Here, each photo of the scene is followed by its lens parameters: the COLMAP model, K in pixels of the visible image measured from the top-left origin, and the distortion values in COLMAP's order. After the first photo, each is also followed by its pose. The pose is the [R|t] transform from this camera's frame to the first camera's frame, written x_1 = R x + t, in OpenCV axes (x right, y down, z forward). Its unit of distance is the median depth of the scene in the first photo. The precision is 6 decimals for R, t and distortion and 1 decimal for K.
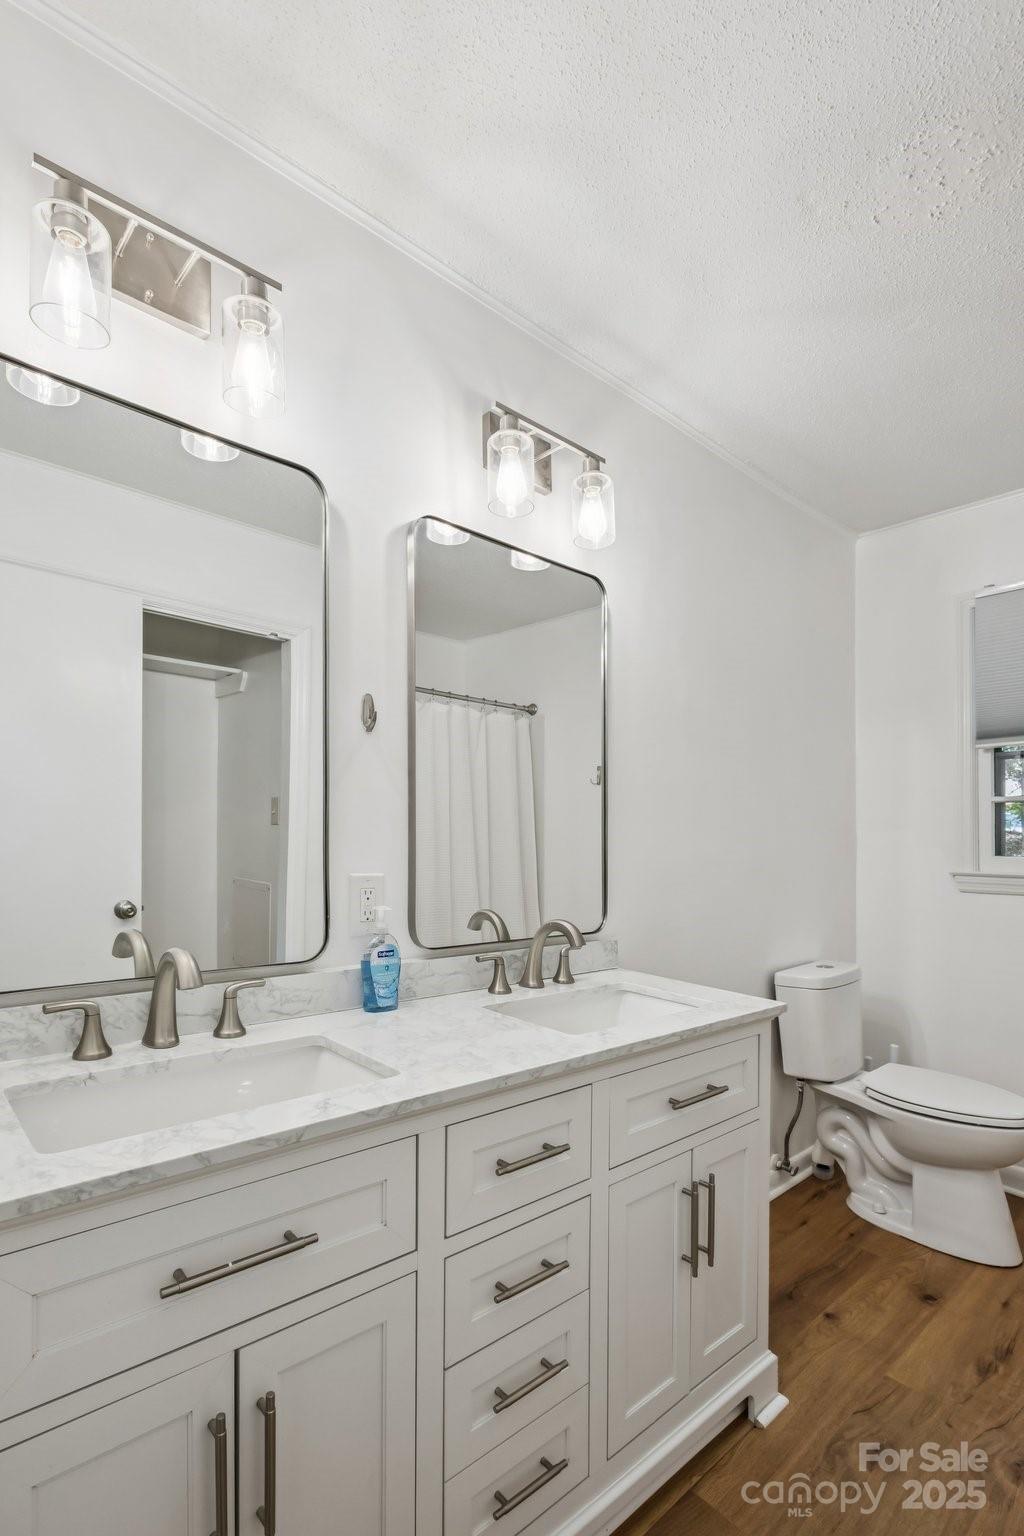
lens RADIAL K [[720.7, 0, 406.6], [0, 720.7, 817.7], [0, 0, 1]] dist [0.010573, -0.002278]
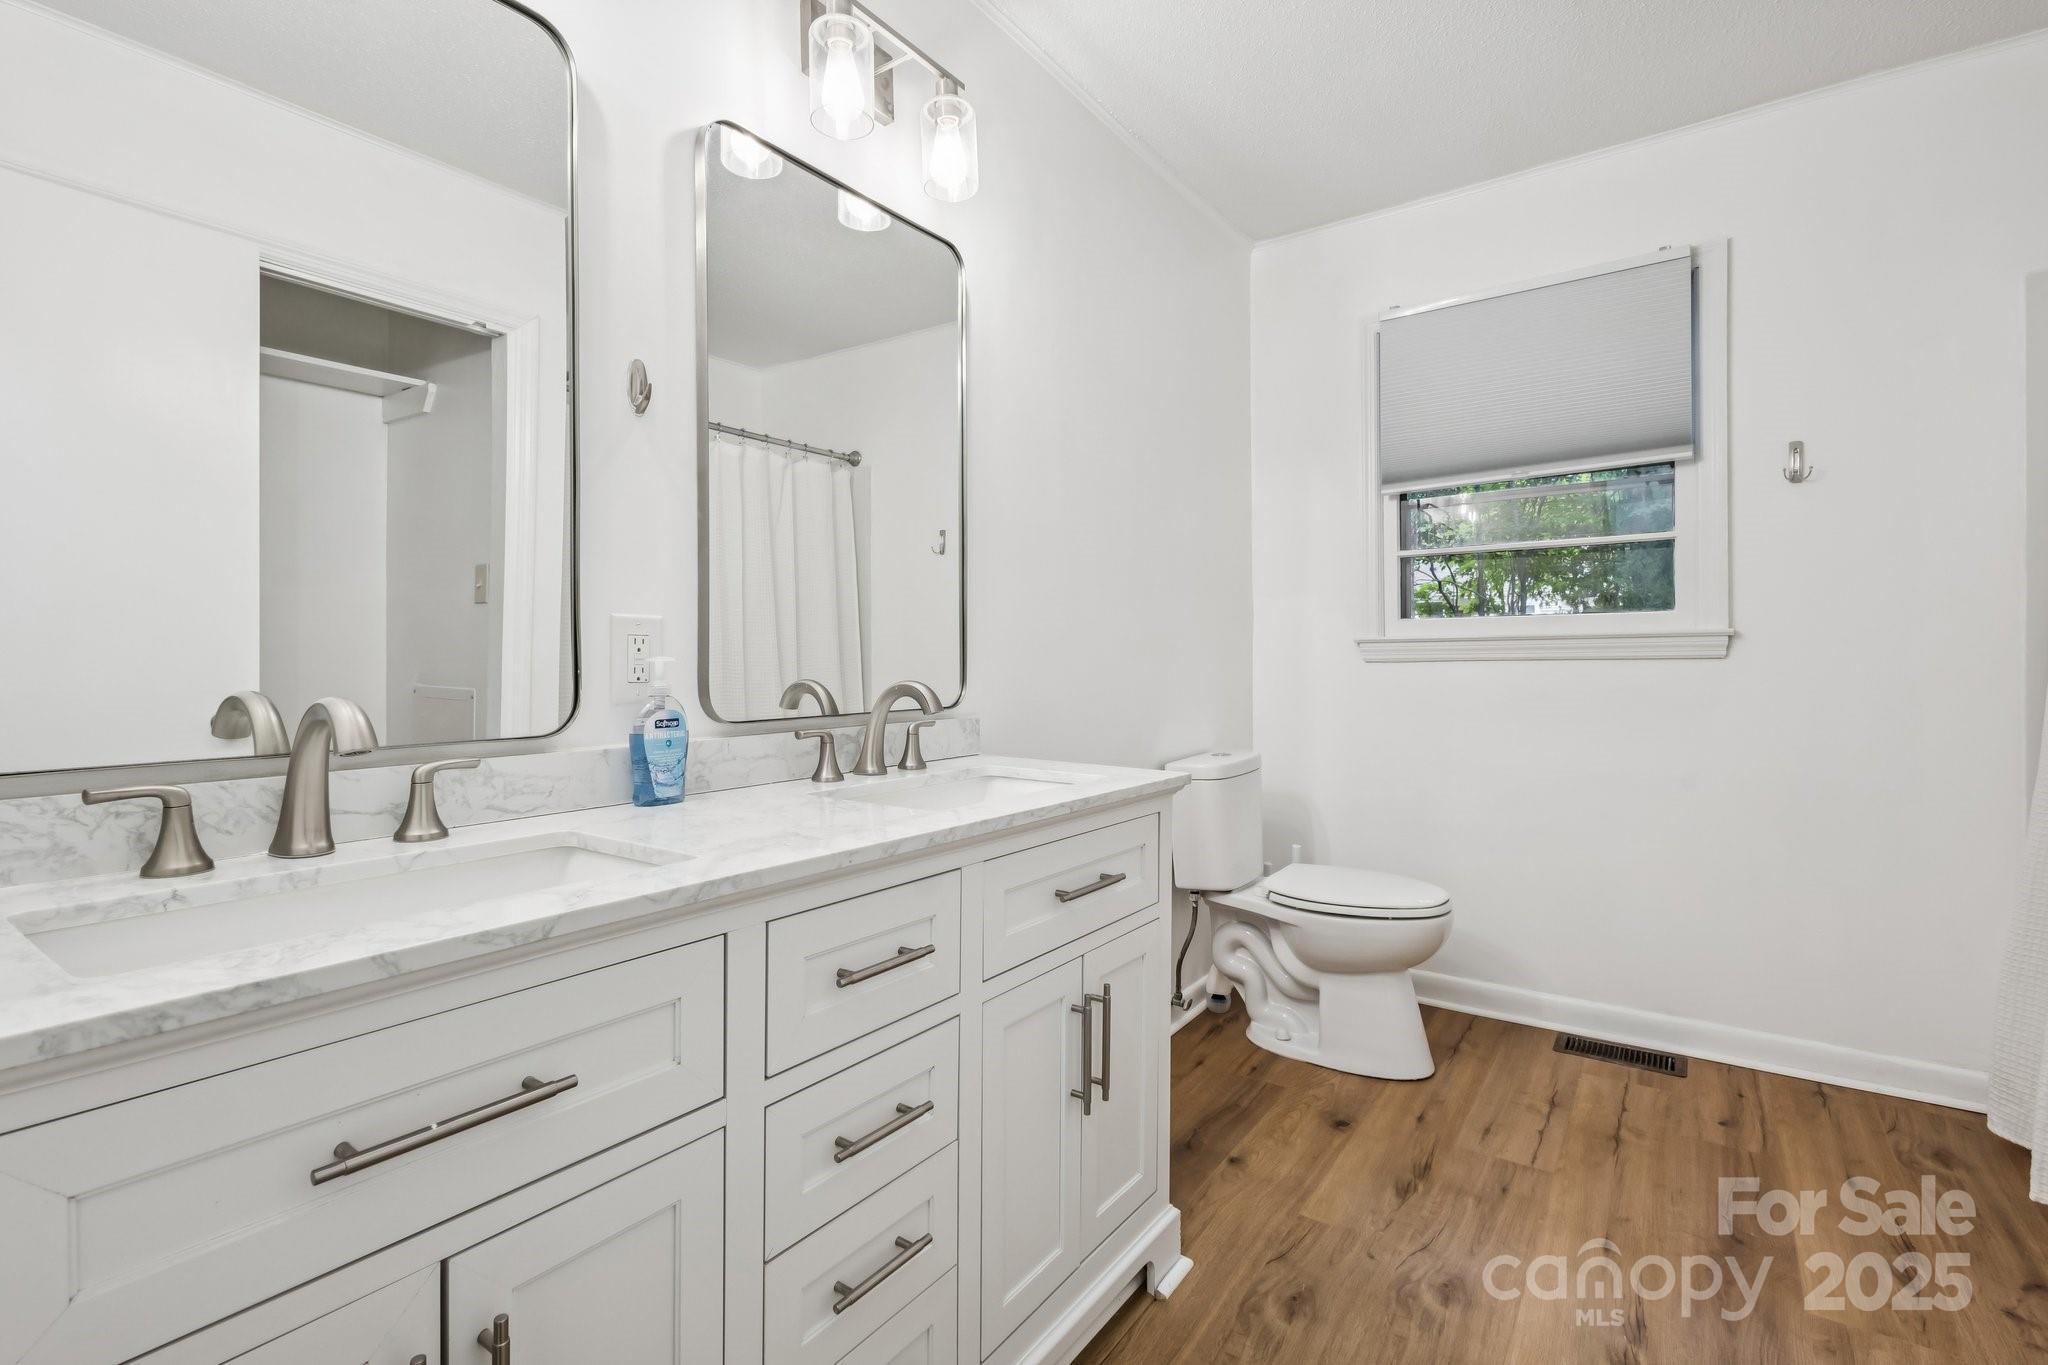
lens RADIAL K [[961.0, 0, 901.3], [0, 961.0, 674.3], [0, 0, 1]] dist [0.010573, -0.002278]
pose [[0.970956, 0.003756, 0.239229, -0.031437], [-0.005375, 0.999967, 0.006113, 0.135706], [-0.239198, -0.007222, 0.970944, 0.051941]]
